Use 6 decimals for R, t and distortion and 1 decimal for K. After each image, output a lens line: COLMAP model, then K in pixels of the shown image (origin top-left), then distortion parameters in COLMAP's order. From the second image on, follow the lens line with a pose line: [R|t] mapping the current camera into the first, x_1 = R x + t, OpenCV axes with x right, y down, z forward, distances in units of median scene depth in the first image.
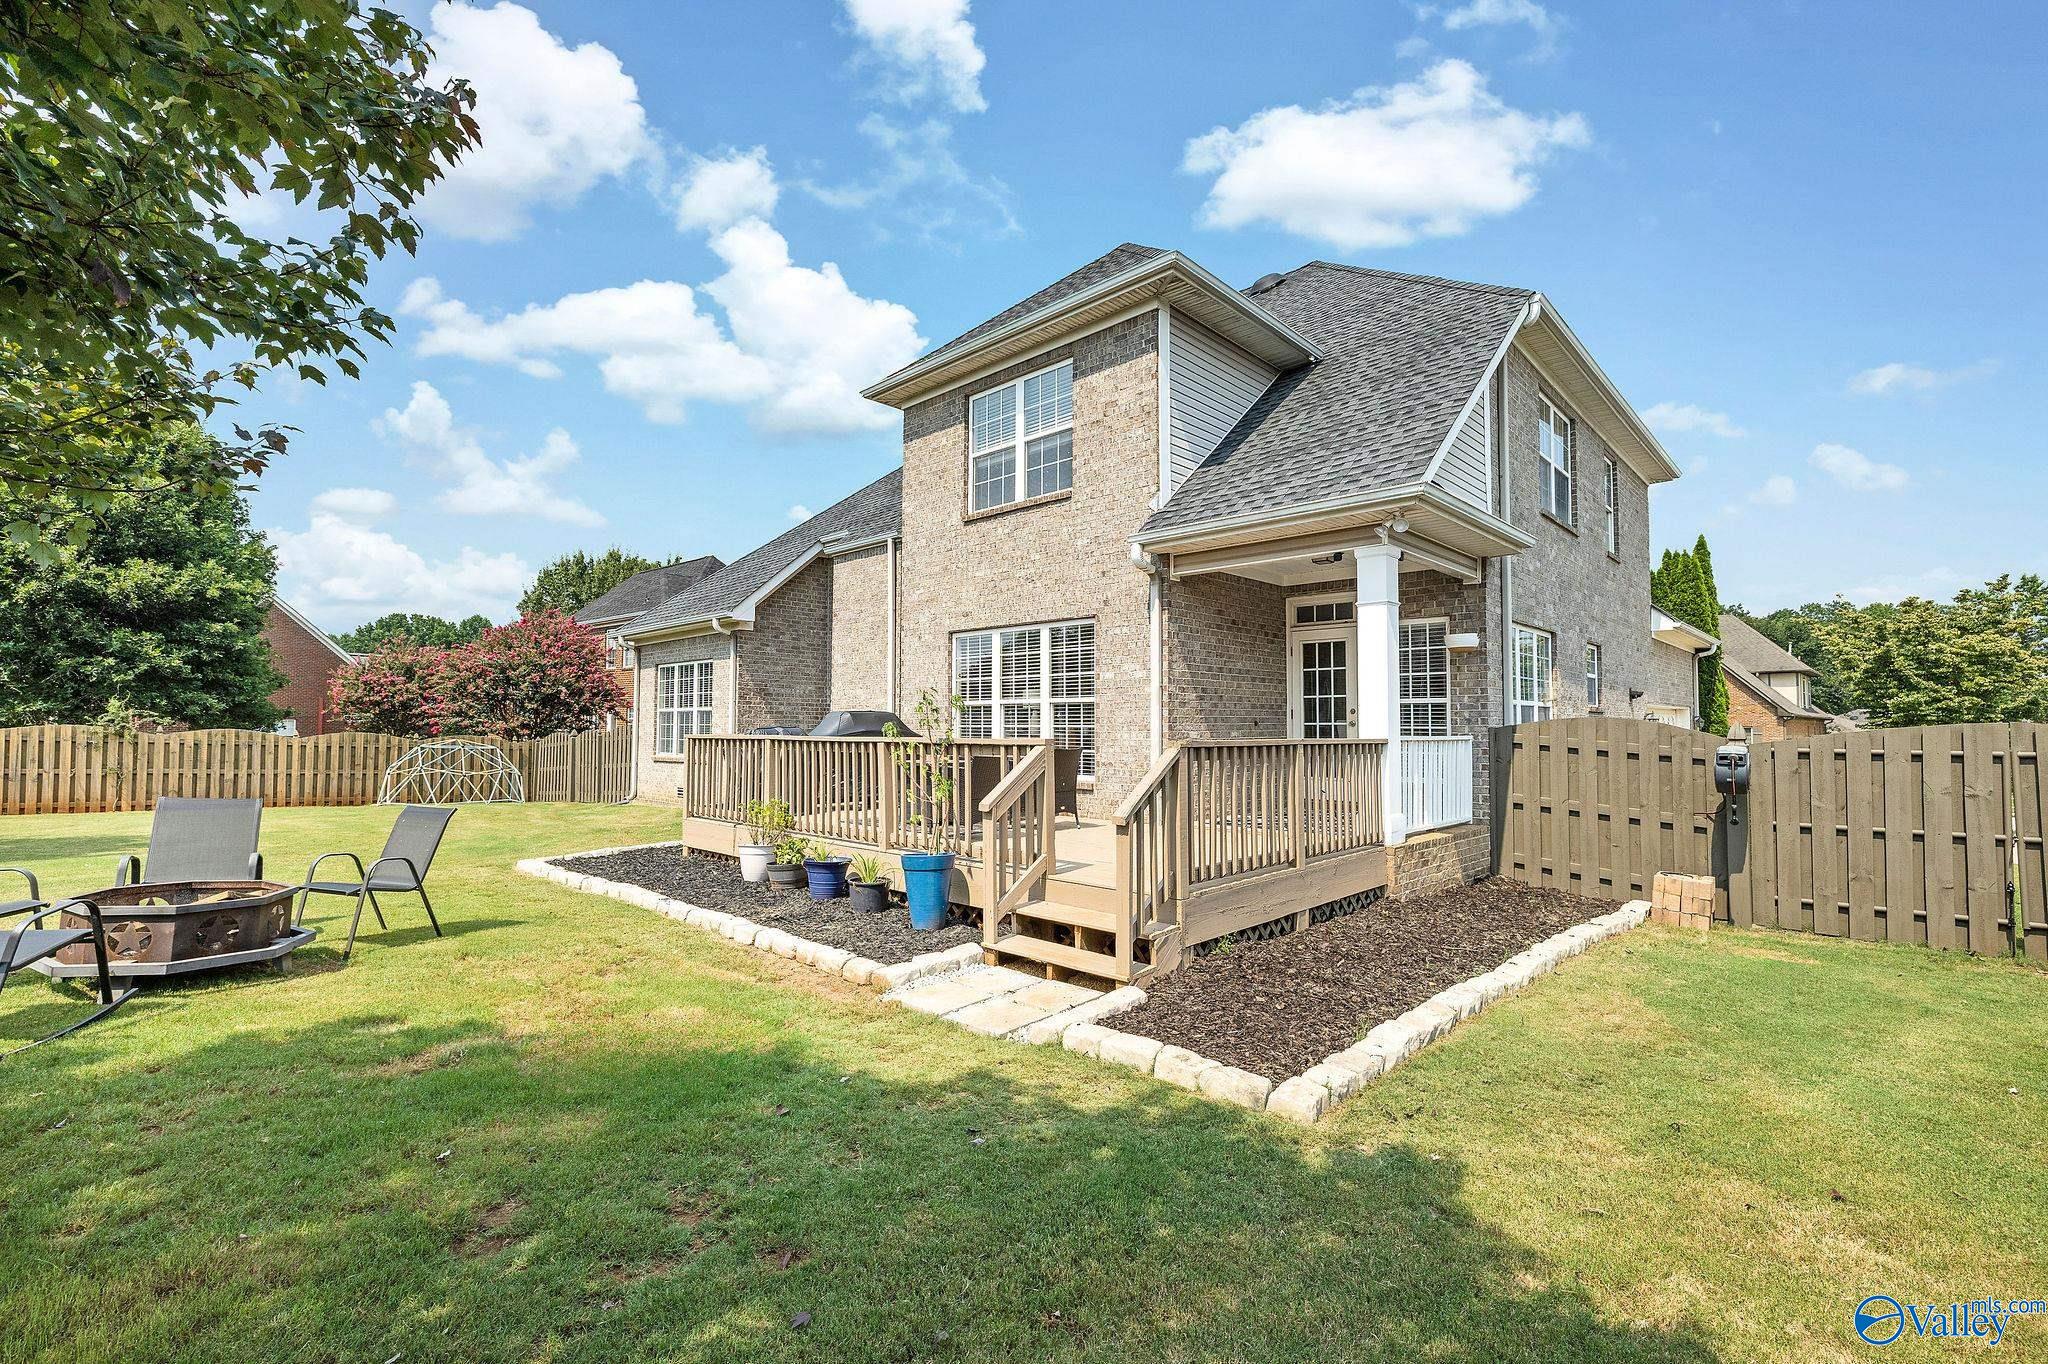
lens RADIAL K [[889.8, 0, 1002.1], [0, 889.8, 682.4], [0, 0, 1]] dist [0.001014, -0.000006]
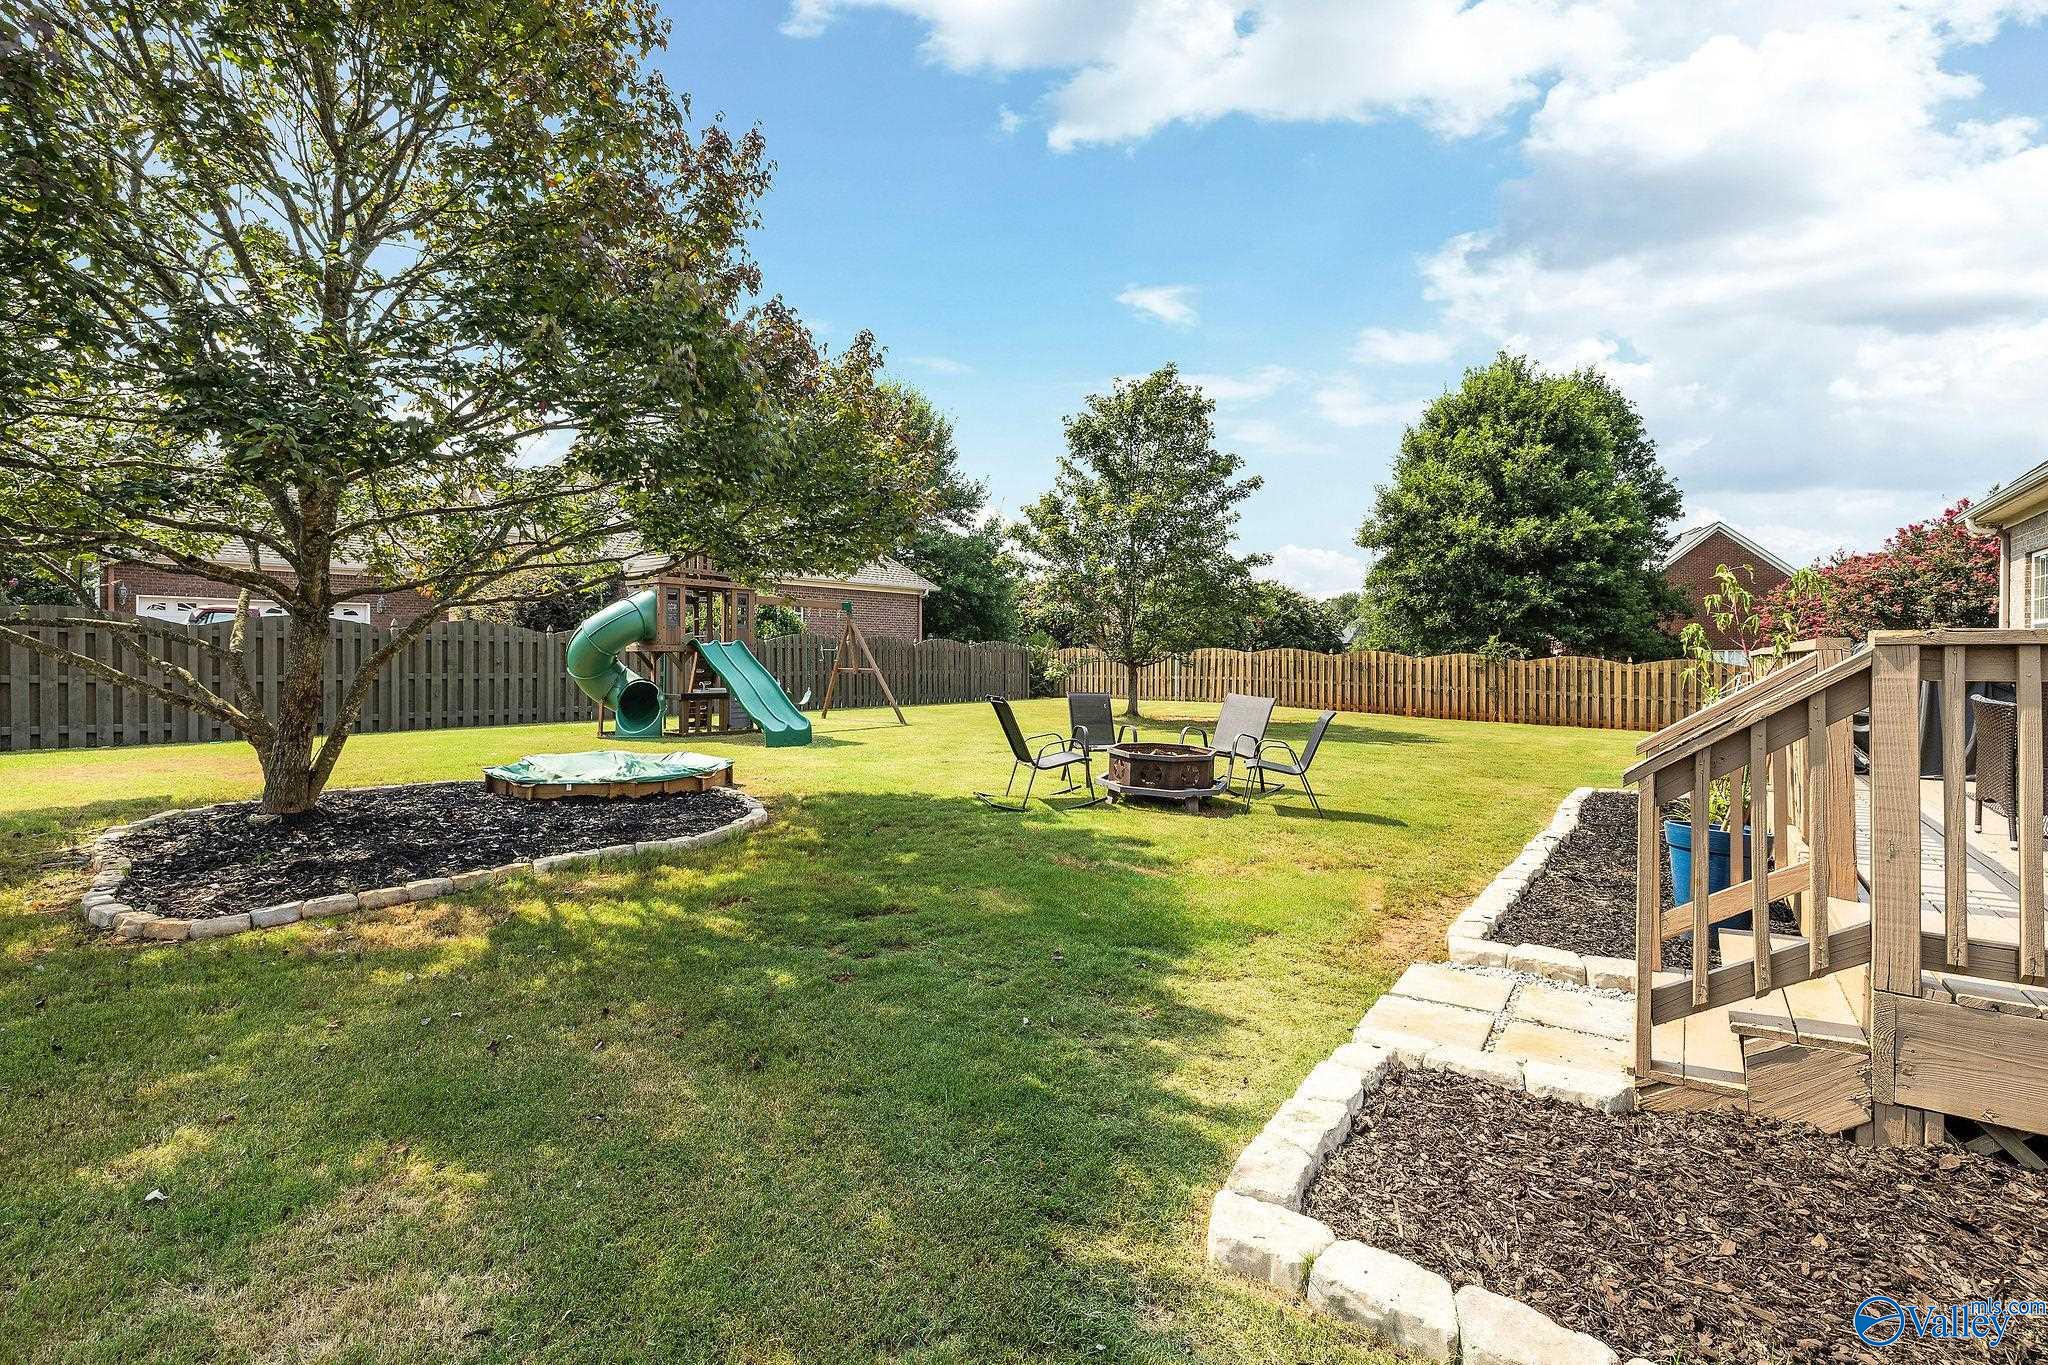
lens RADIAL K [[889.8, 0, 1002.1], [0, 889.8, 682.9], [0, 0, 1]] dist [0.001014, -0.000006]
pose [[0.133862, 0.025157, -0.990681, 0.148943], [0.049963, 0.998235, 0.032100, 0.013030], [0.989740, -0.053794, 0.132368, 0.128946]]
